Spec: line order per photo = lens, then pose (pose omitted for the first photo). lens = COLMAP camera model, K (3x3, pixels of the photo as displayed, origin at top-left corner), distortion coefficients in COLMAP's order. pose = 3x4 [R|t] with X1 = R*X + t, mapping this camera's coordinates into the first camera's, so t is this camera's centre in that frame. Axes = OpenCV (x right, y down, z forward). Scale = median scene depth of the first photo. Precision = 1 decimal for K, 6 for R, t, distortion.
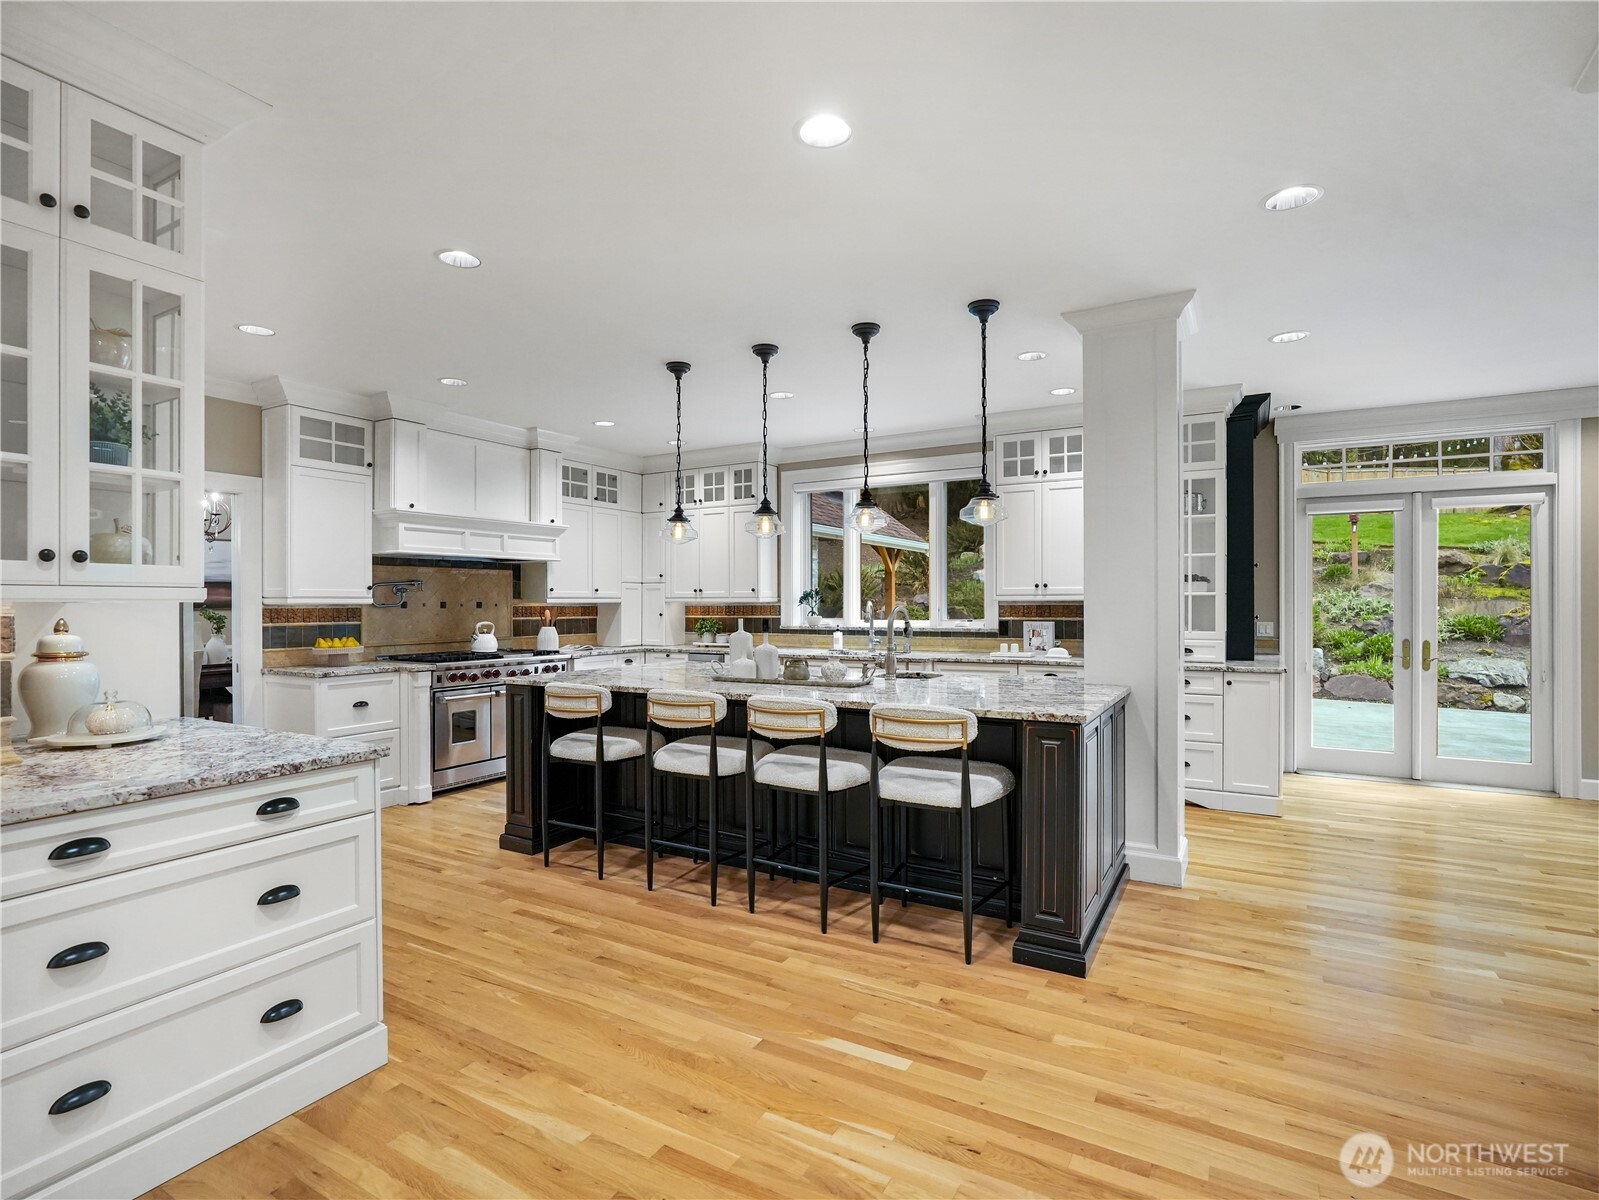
lens RADIAL K [[788.3, 0, 799.5], [0, 788.3, 600.0], [0, 0, 1]] dist [-0.003247, -0.000734]
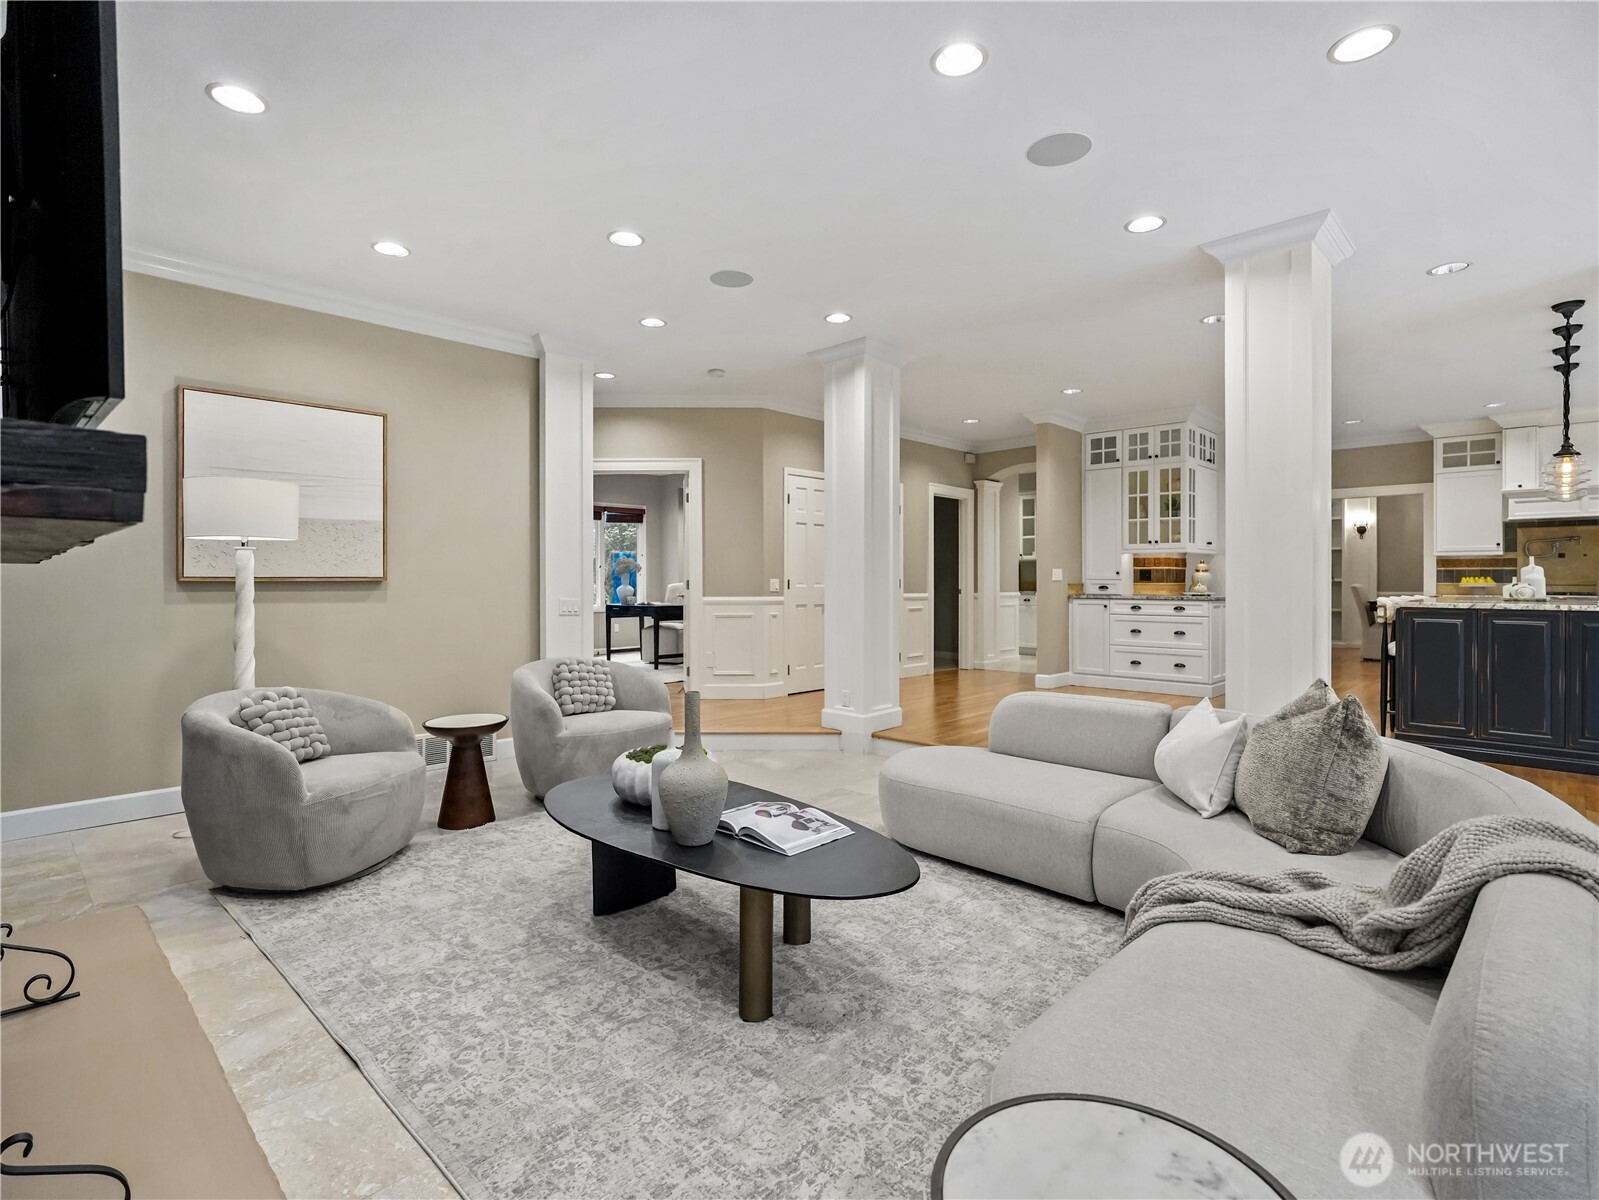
lens RADIAL K [[788.3, 0, 799.5], [0, 788.3, 600.0], [0, 0, 1]] dist [-0.003247, -0.000734]
pose [[-0.252329, 0.025878, -0.967295, 1.367379], [0.003852, 0.999661, 0.025739, 0.052091], [0.967634, 0.002768, -0.252343, 0.095832]]
